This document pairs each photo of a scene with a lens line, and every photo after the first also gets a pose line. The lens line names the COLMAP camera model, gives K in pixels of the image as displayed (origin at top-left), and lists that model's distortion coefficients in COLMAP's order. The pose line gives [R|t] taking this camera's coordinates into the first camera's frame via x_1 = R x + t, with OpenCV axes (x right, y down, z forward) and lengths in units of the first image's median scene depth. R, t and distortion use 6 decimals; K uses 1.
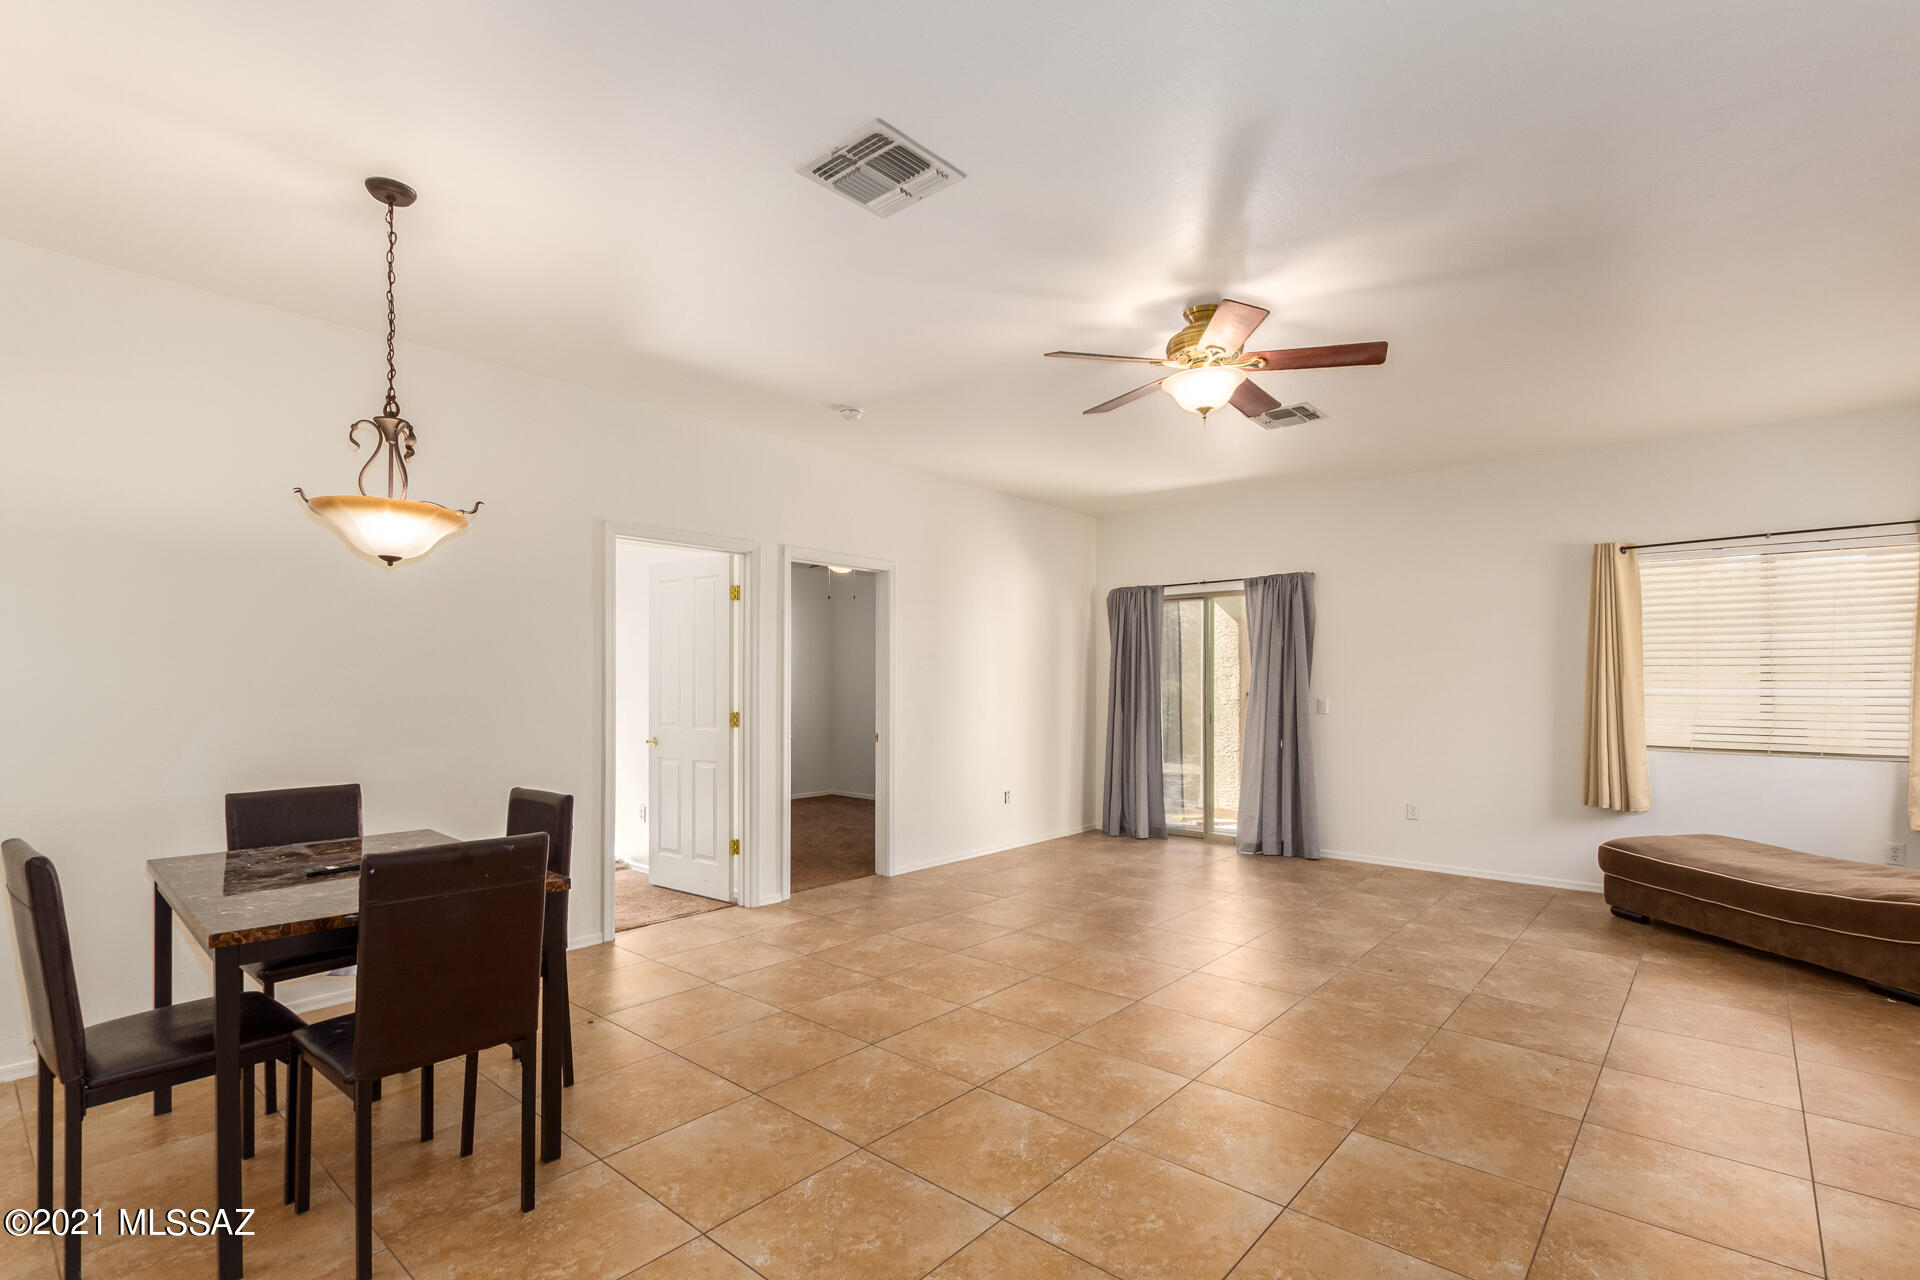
lens RADIAL K [[896.5, 0, 970.7], [0, 896.5, 696.0], [0, 0, 1]] dist [0.001074, -0.000820]
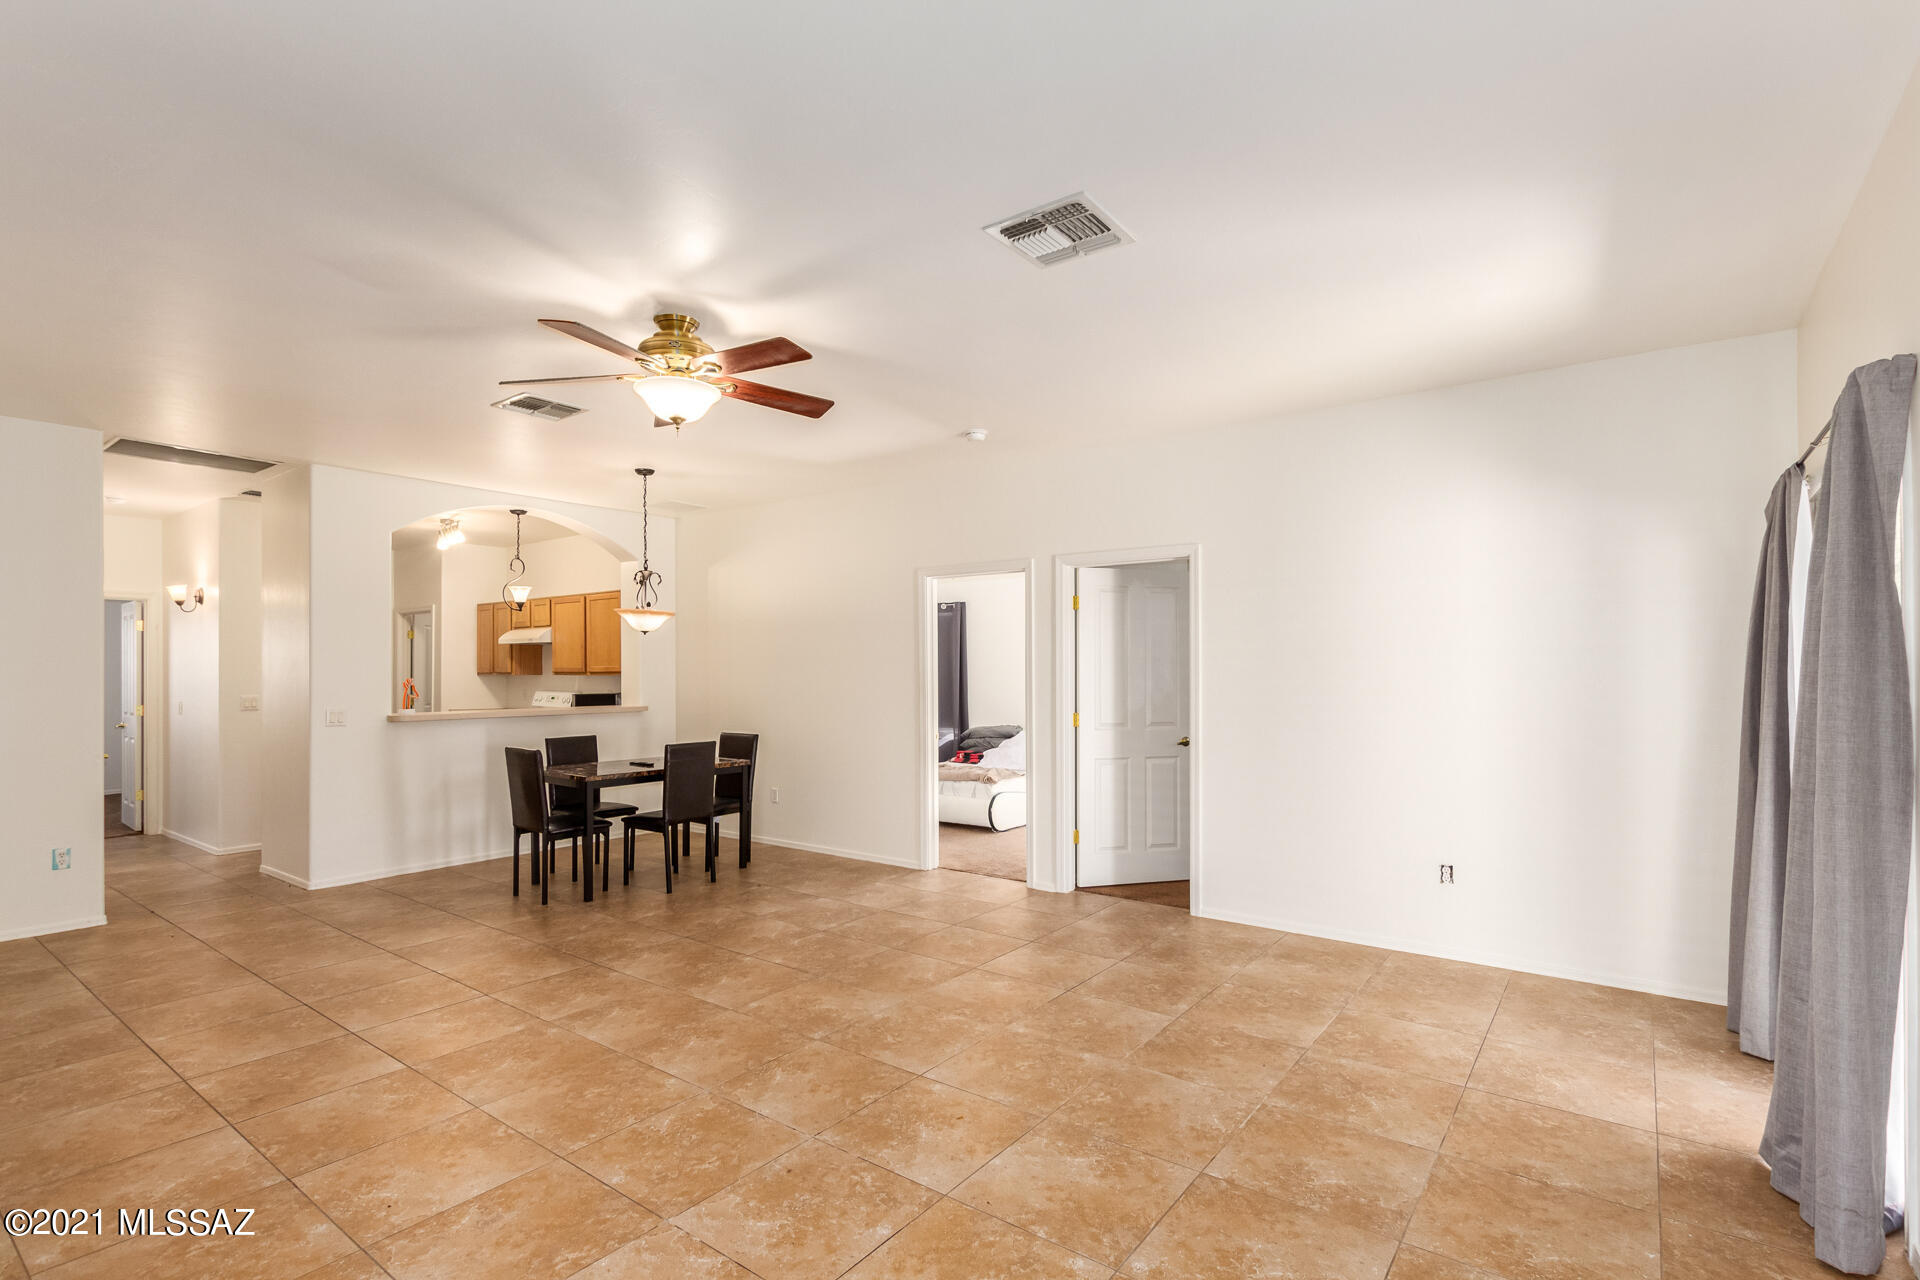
lens RADIAL K [[896.5, 0, 971.8], [0, 896.5, 670.4], [0, 0, 1]] dist [0.001074, -0.000820]
pose [[0.072866, -0.000104, -0.997342, 1.374681], [-0.014101, 0.999900, -0.001135, -0.049178], [0.997242, 0.014146, 0.072857, 1.352447]]
